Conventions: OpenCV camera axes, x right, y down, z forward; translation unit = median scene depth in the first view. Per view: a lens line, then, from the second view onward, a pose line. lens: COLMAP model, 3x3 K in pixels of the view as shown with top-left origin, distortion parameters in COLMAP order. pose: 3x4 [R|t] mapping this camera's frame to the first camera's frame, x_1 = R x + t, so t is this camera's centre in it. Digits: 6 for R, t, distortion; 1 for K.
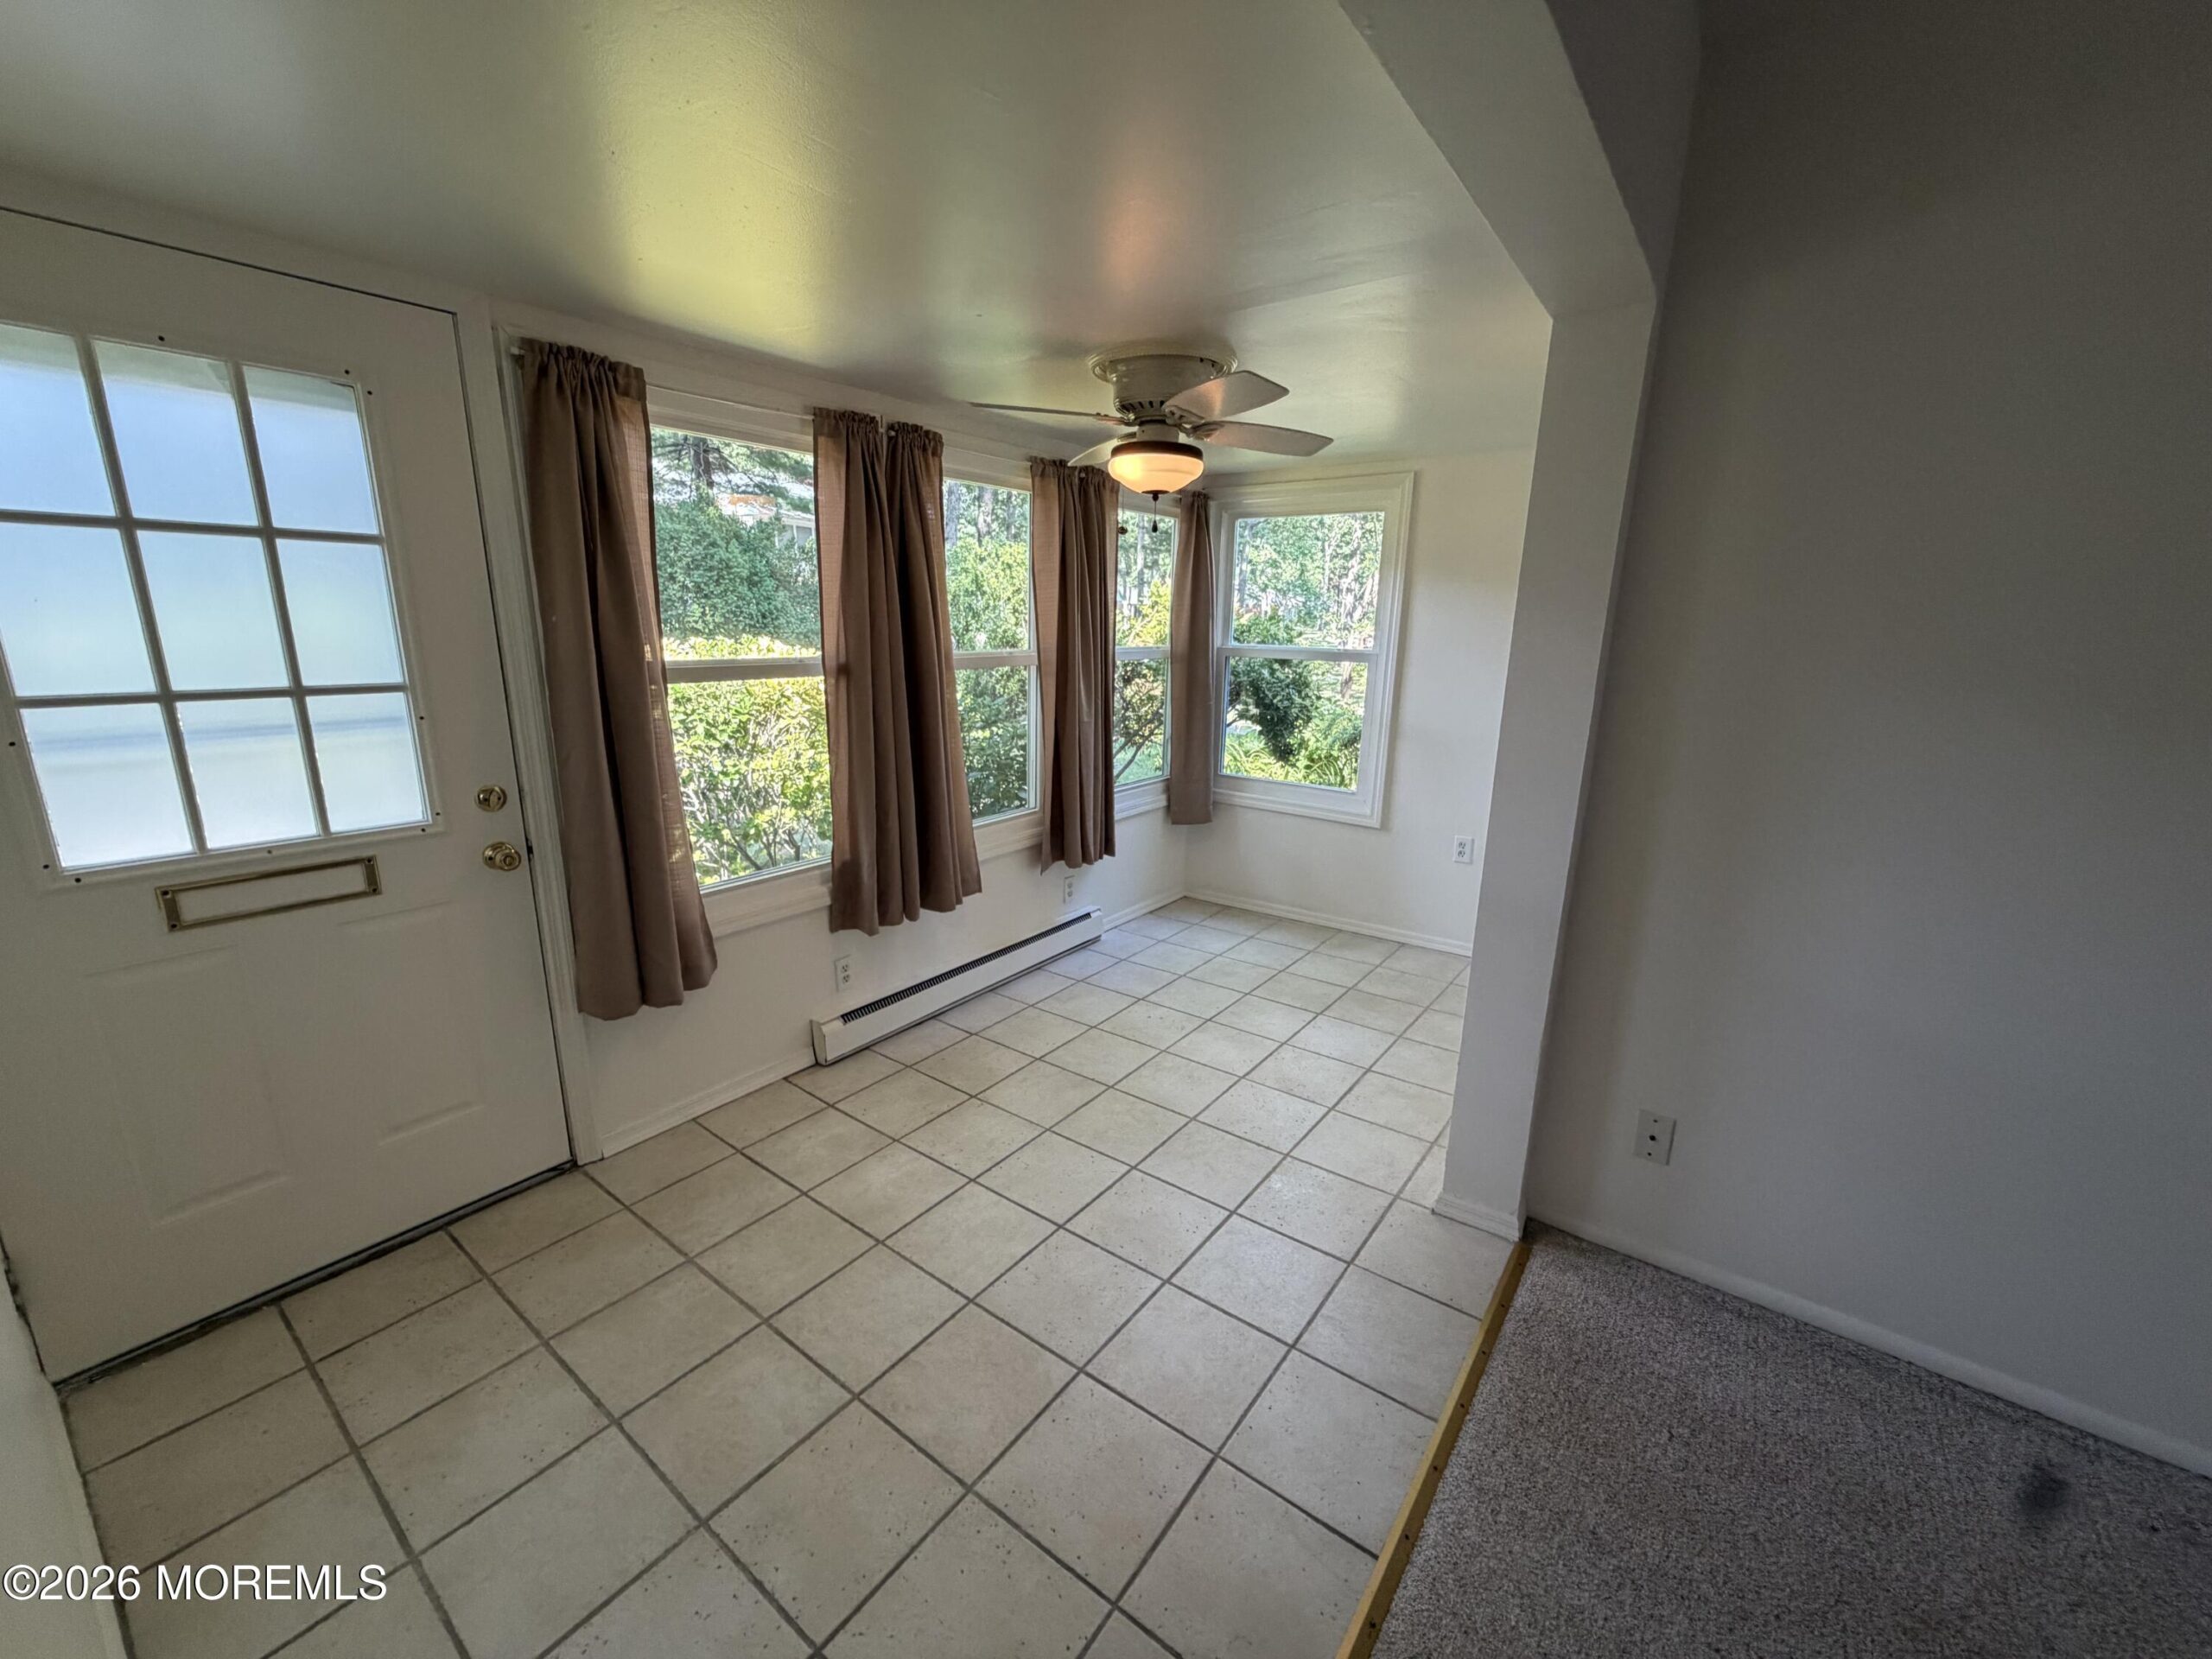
lens RADIAL K [[881.7, 0, 1093.6], [0, 881.7, 830.6], [0, 0, 1]] dist [0.002551, 0.000077]
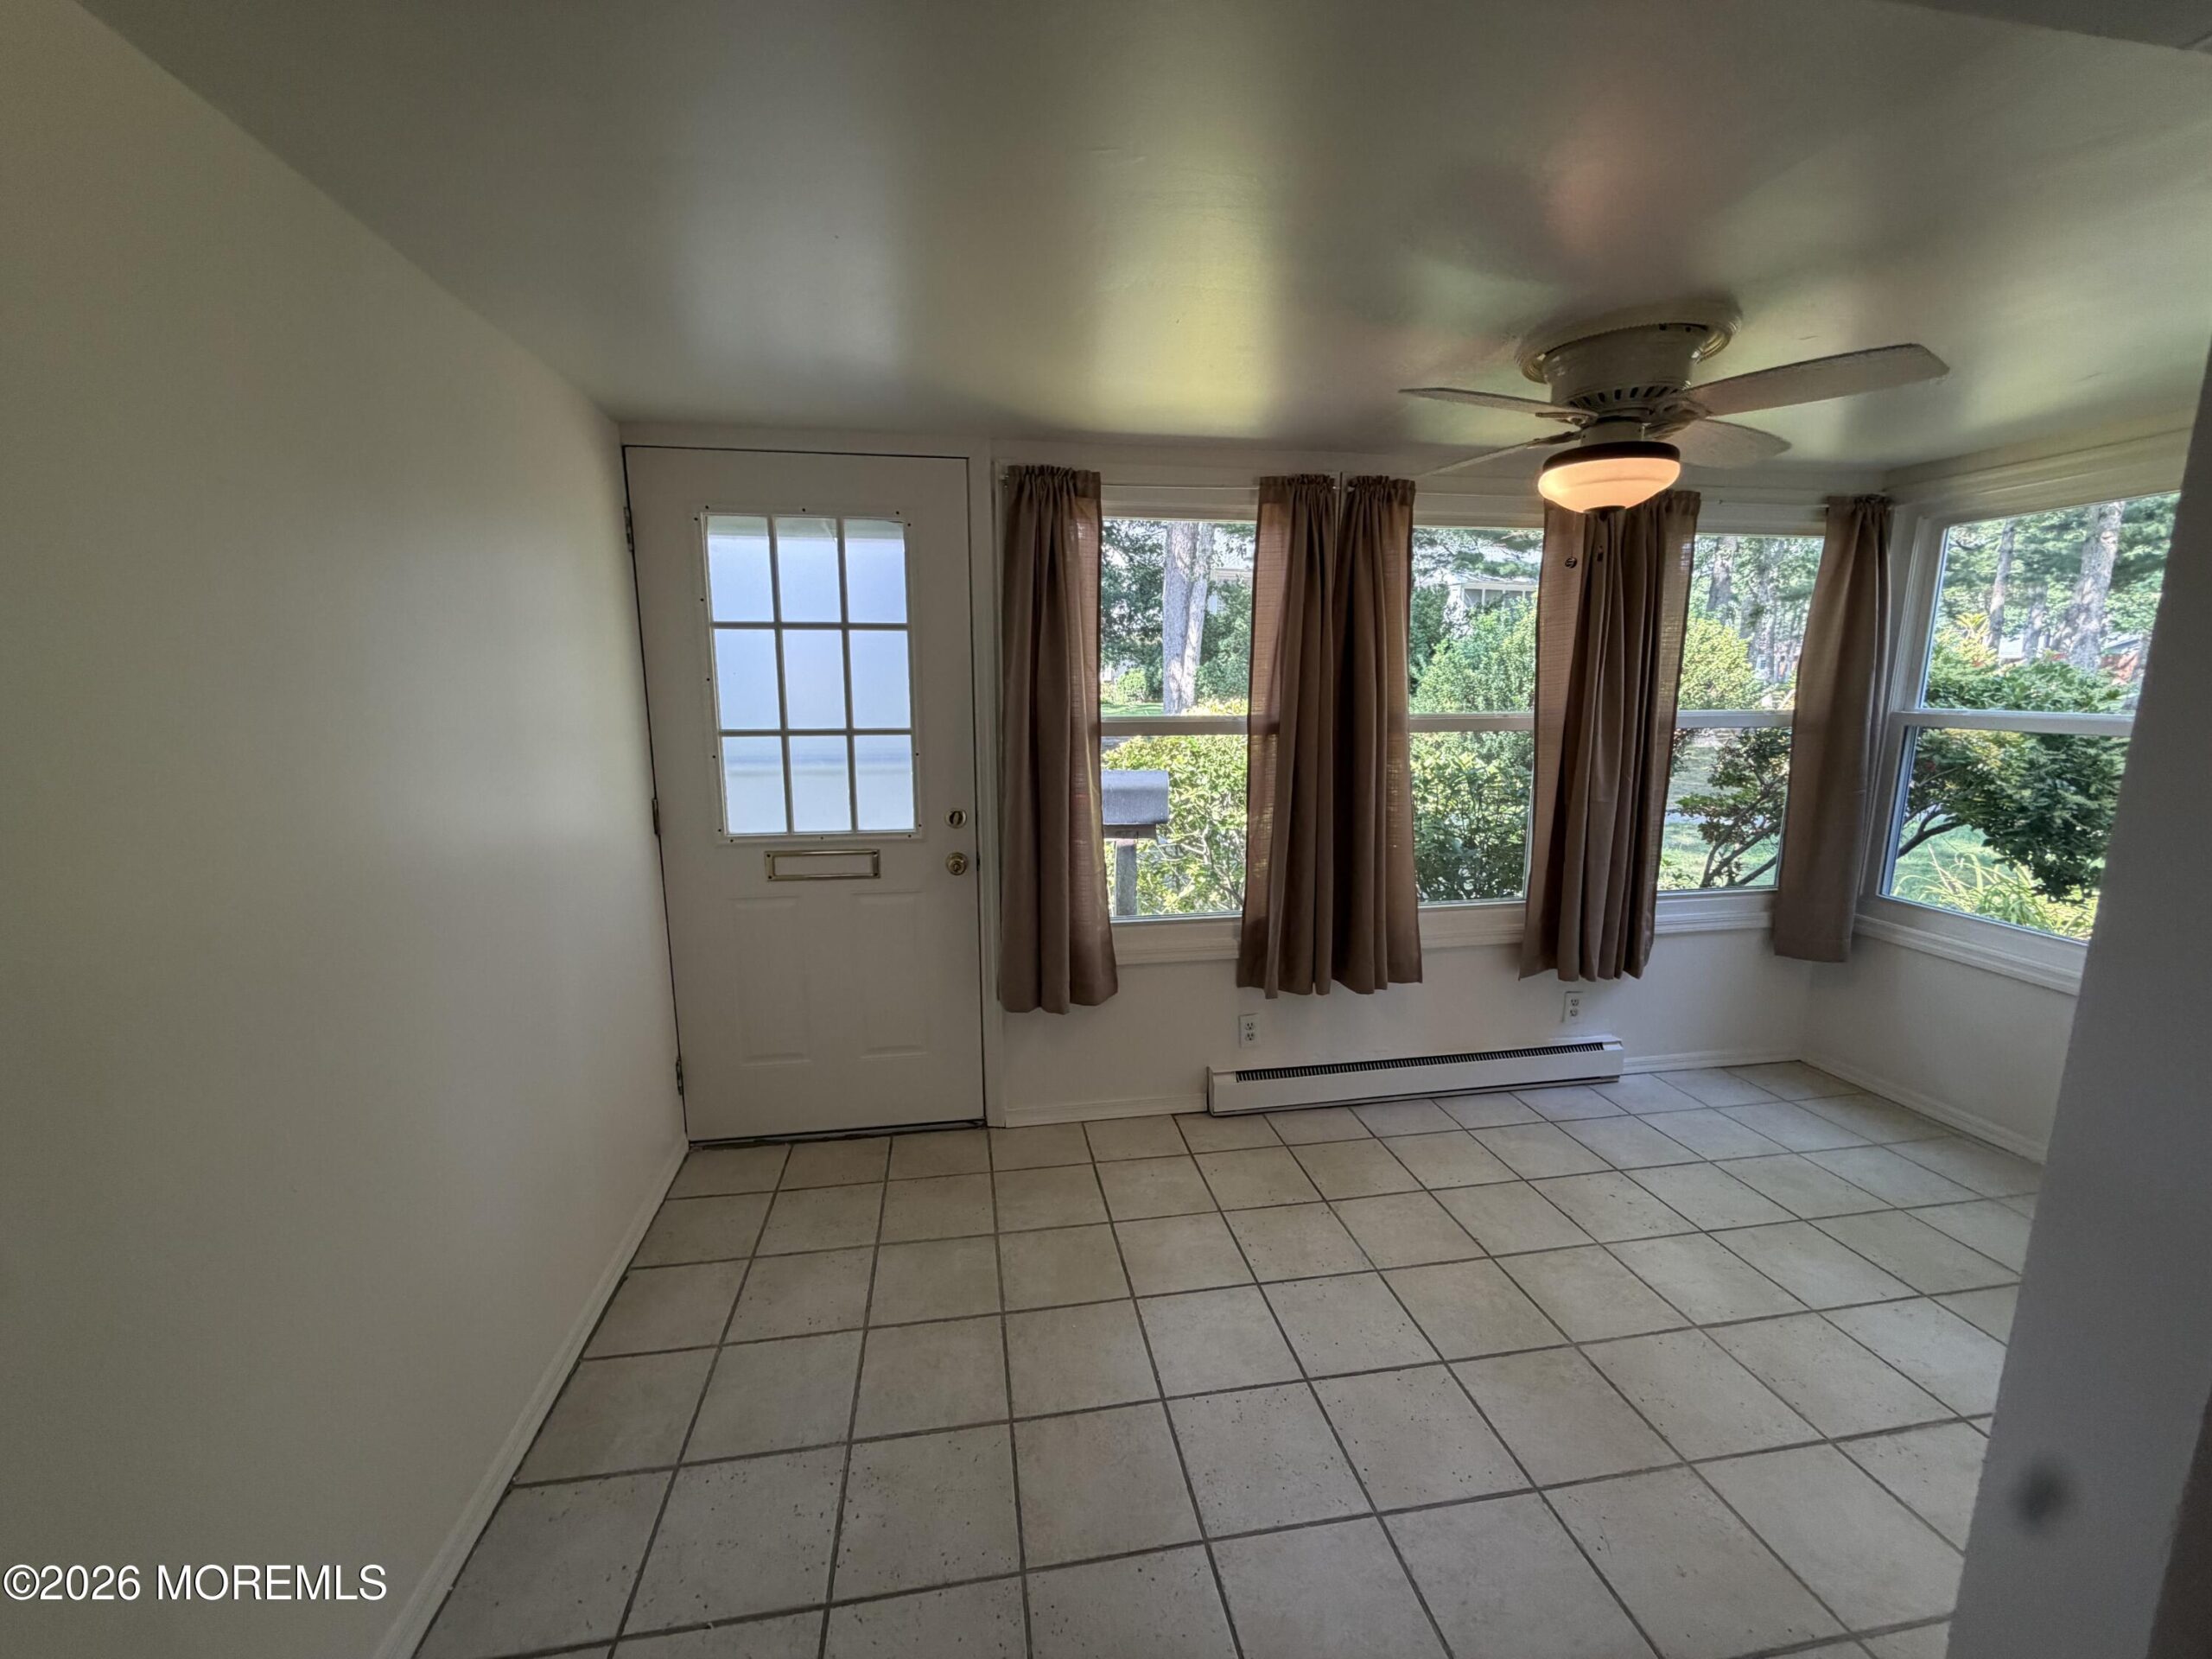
lens RADIAL K [[880.7, 0, 1106.0], [0, 880.7, 829.5], [0, 0, 1]] dist [0.000730, 0.000044]
pose [[0.728218, 0.099999, -0.678011, 0.277830], [-0.149205, 0.988701, -0.014432, -0.026593], [0.668906, 0.111672, 0.734910, 0.153467]]
